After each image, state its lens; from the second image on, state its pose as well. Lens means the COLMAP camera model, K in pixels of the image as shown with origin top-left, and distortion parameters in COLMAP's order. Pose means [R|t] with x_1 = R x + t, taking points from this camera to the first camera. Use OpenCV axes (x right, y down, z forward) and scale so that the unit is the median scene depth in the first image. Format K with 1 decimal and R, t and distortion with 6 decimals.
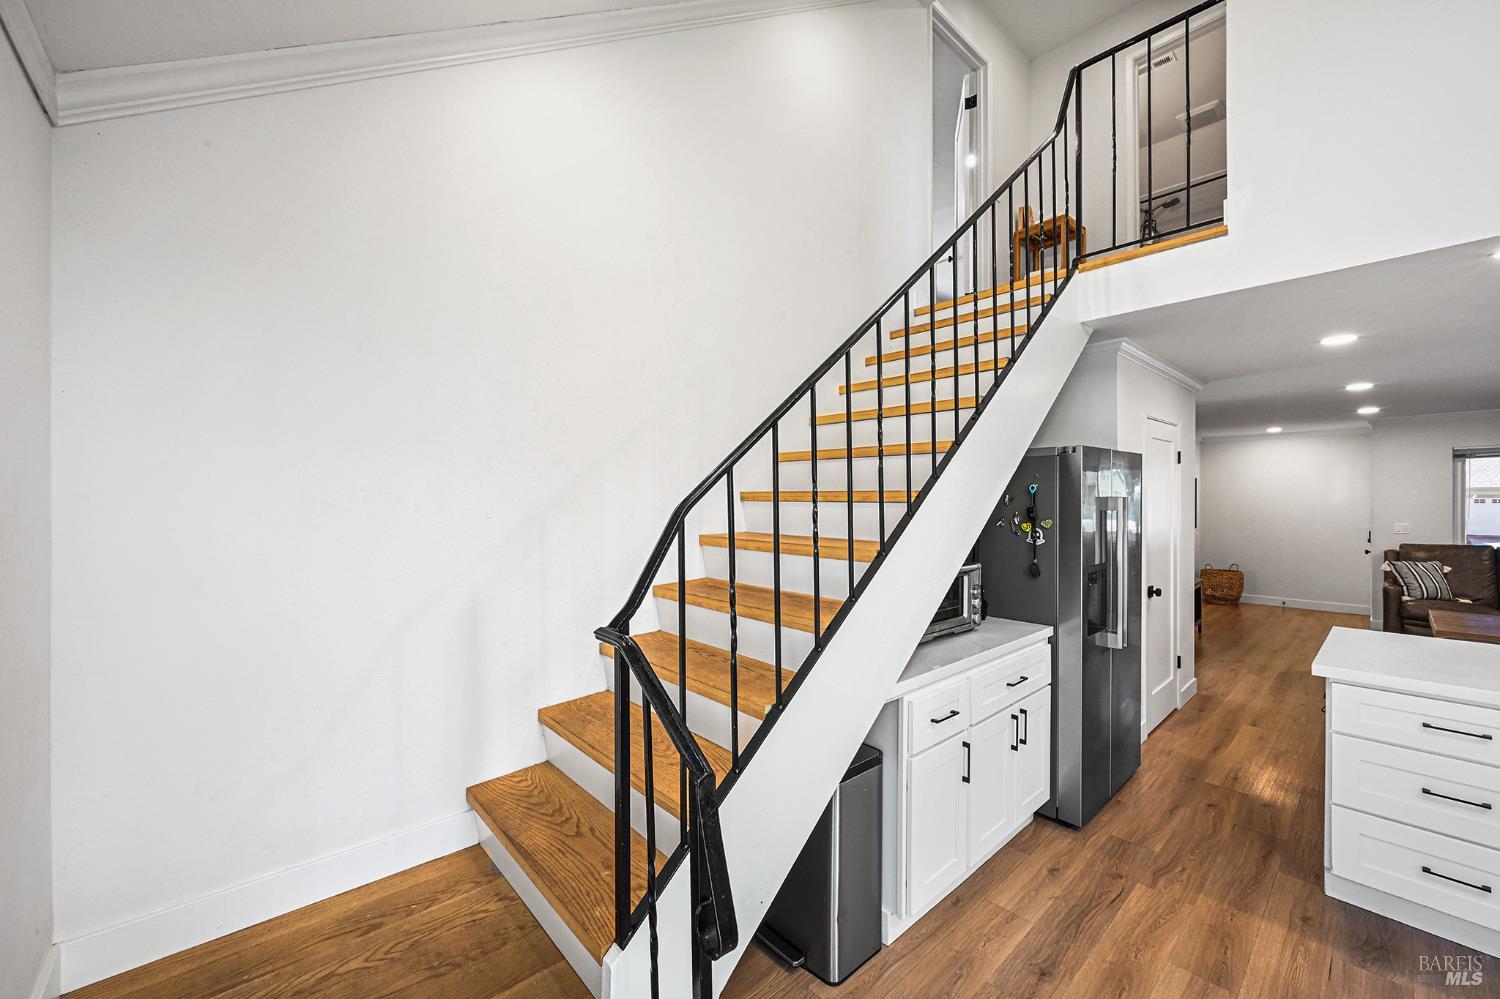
lens RADIAL K [[592.7, 0, 754.8], [0, 592.7, 502.5], [0, 0, 1]] dist [0.002837, 0.000446]
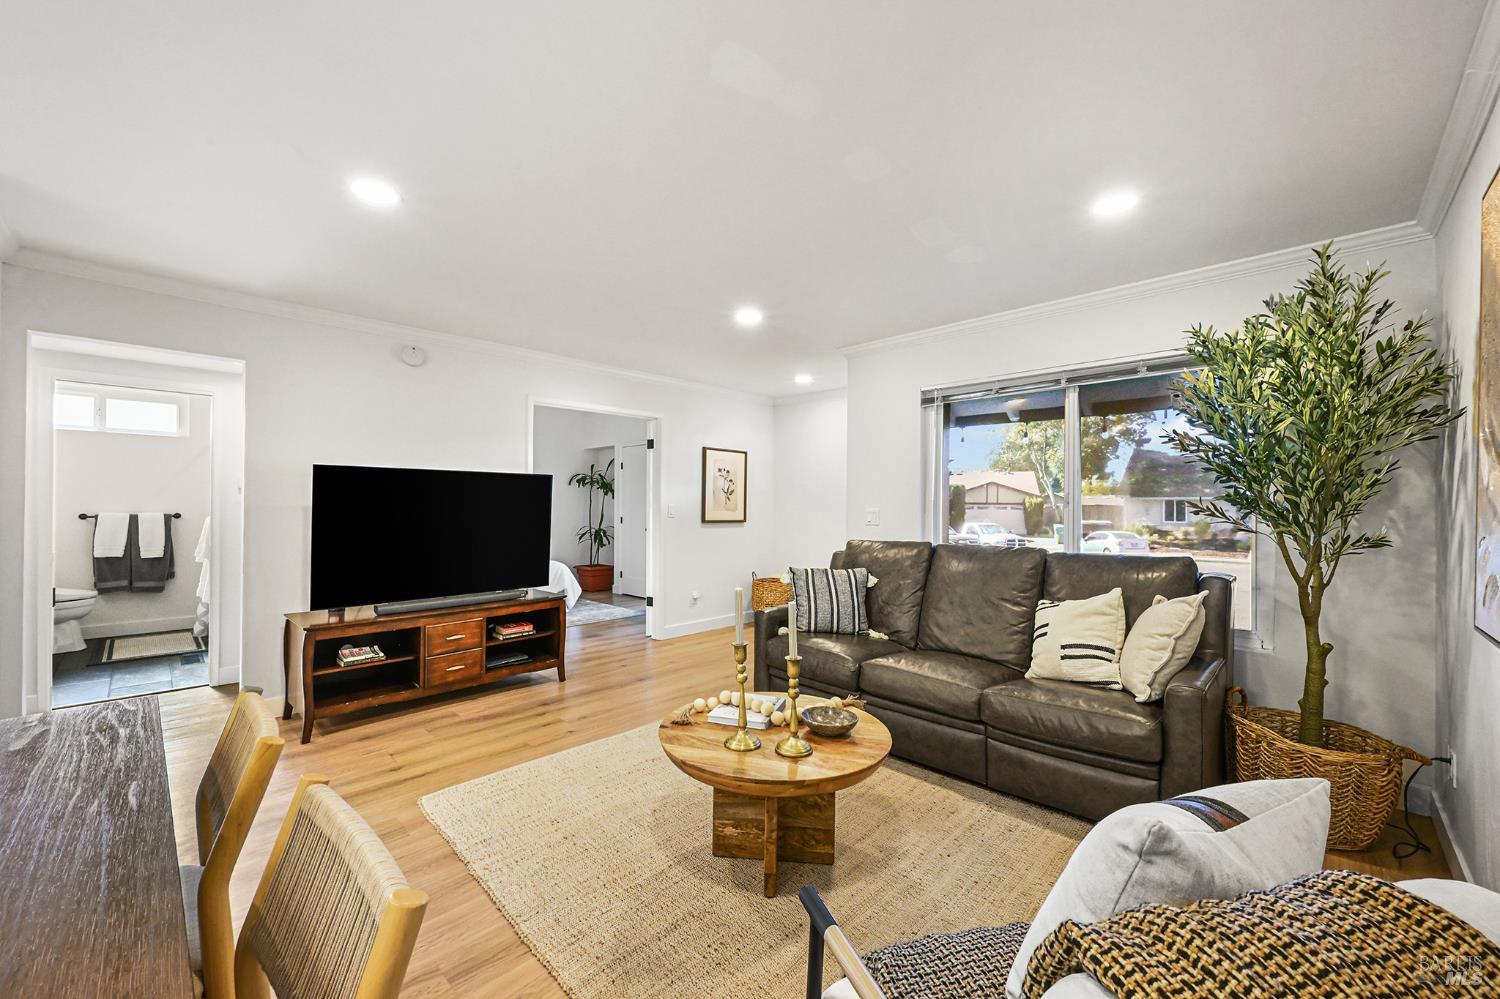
lens RADIAL K [[592.7, 0, 745.9], [0, 592.7, 509.0], [0, 0, 1]] dist [0.002837, 0.000446]
pose [[0.998278, 0.008952, 0.057980, 0.992377], [-0.009029, 0.999959, 0.001072, 0.038244], [-0.057969, -0.001593, 0.998317, 0.399754]]
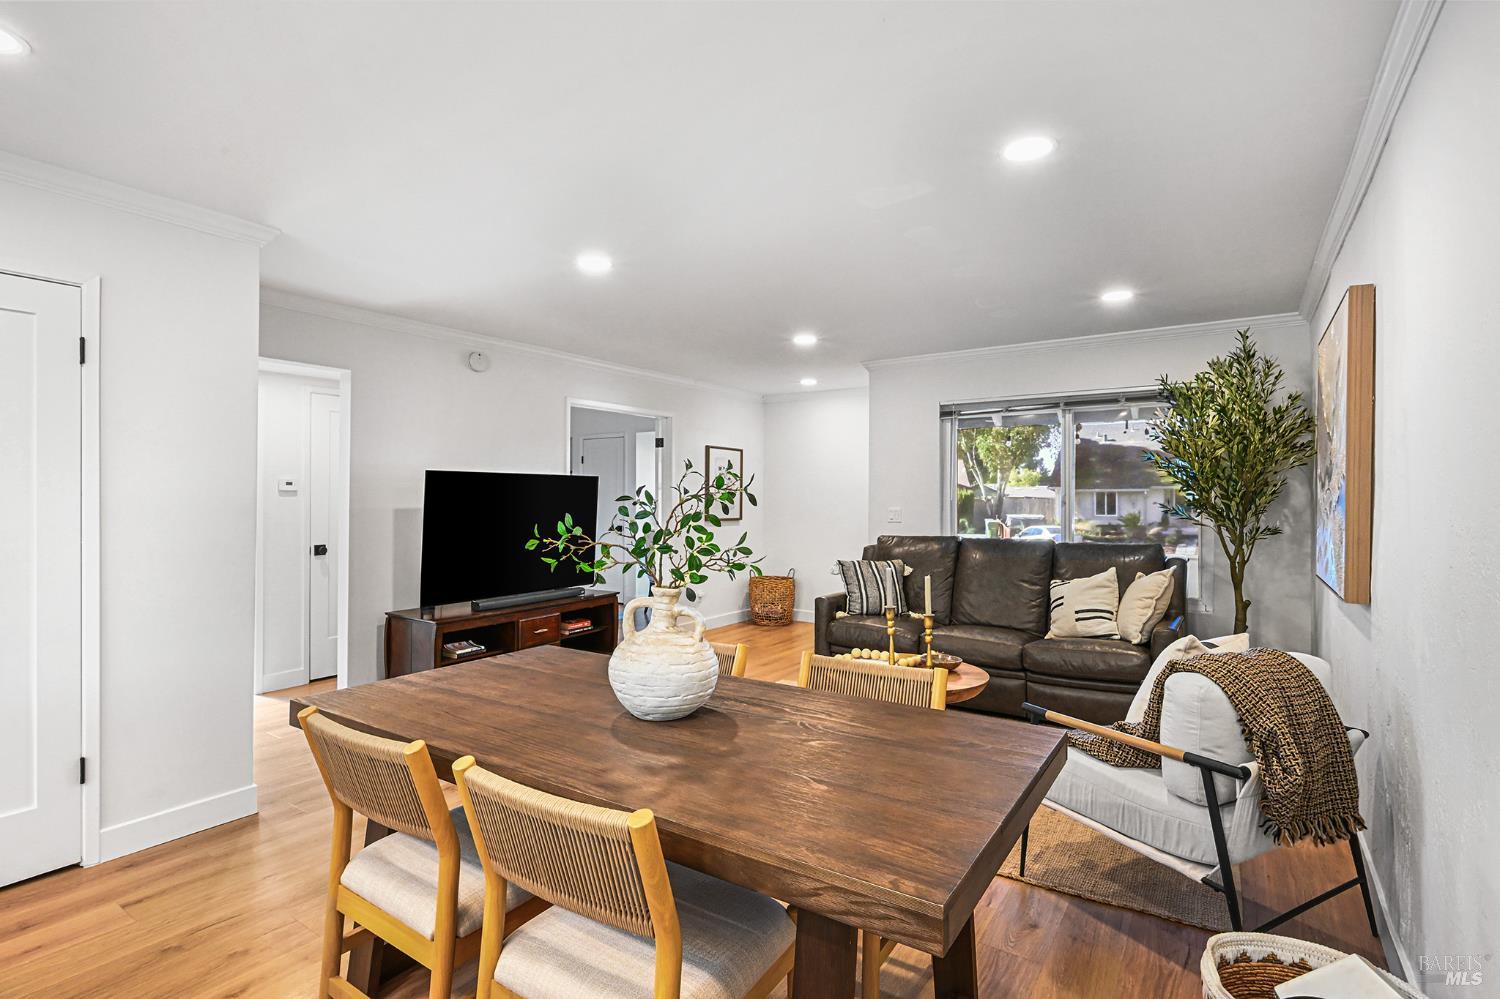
lens RADIAL K [[730.0, 0, 749.8], [0, 730.0, 501.6], [0, 0, 1]] dist [0.011416, 0.000325]
pose [[0.971948, 0.005075, 0.235142, 0.771157], [-0.005021, 0.999987, -0.000827, 0.031135], [-0.235144, -0.000377, 0.971961, 0.199058]]
